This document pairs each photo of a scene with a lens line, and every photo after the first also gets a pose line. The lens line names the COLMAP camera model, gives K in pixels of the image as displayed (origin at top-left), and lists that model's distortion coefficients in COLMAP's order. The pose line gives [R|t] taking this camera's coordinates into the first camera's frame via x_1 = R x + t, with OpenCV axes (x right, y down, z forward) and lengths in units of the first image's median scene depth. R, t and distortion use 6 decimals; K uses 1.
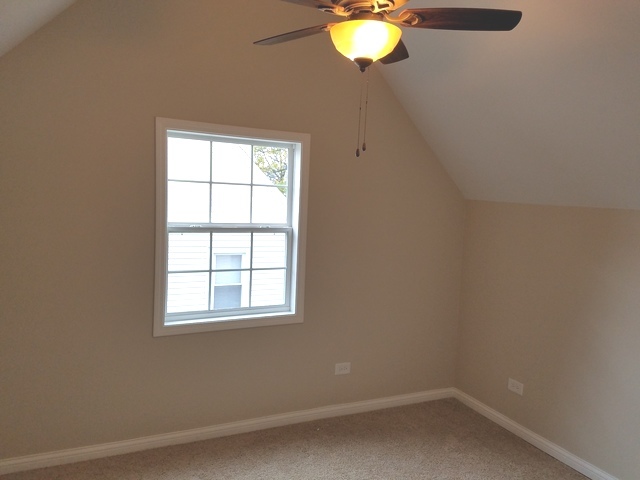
lens RADIAL K [[493.6, 0, 323.7], [0, 493.6, 239.1], [0, 0, 1]] dist [0.068250, -0.073608]
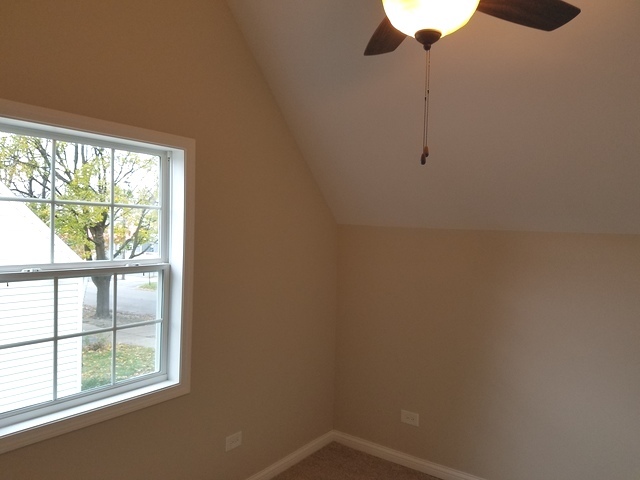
lens RADIAL K [[493.6, 0, 339.8], [0, 493.6, 241.0], [0, 0, 1]] dist [0.068250, -0.073608]
pose [[0.871232, -0.028013, 0.490072, -0.203400], [0.050224, 0.998218, -0.032229, -0.020964], [-0.488295, 0.052692, 0.871086, 0.229349]]
